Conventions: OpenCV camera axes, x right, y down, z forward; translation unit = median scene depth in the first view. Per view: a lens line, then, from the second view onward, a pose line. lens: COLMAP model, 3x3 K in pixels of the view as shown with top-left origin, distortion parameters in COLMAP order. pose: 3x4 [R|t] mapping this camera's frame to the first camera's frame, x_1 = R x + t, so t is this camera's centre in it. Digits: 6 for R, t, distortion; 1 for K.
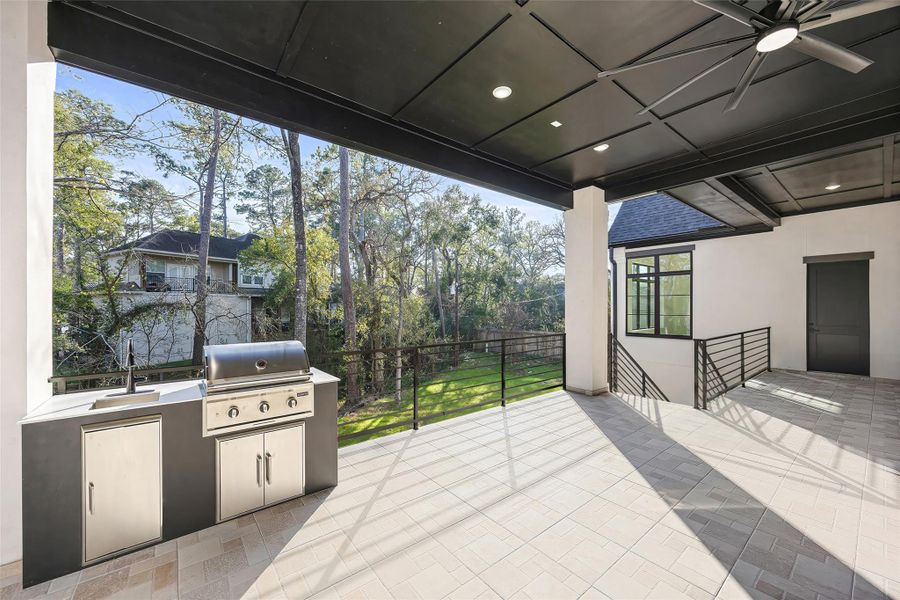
lens RADIAL K [[348.6, 0, 452.6], [0, 348.6, 303.1], [0, 0, 1]] dist [-0.000272, 0.000125]
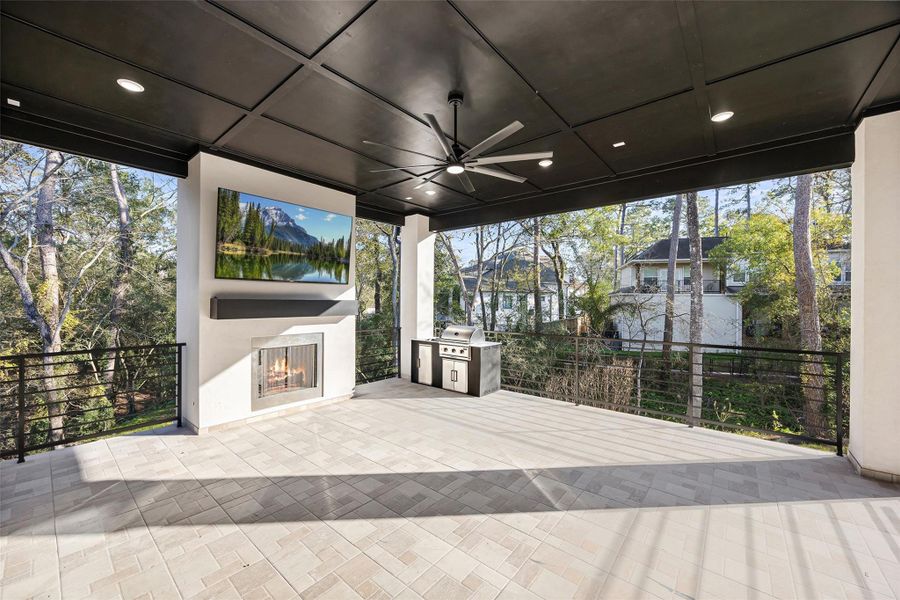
lens RADIAL K [[348.6, 0, 452.4], [0, 348.6, 300.8], [0, 0, 1]] dist [-0.000272, 0.000125]
pose [[0.195463, 0.003063, -0.980706, 1.847820], [0.002425, 0.999991, 0.003607, -0.076369], [0.980708, -0.003083, 0.195454, 0.445118]]
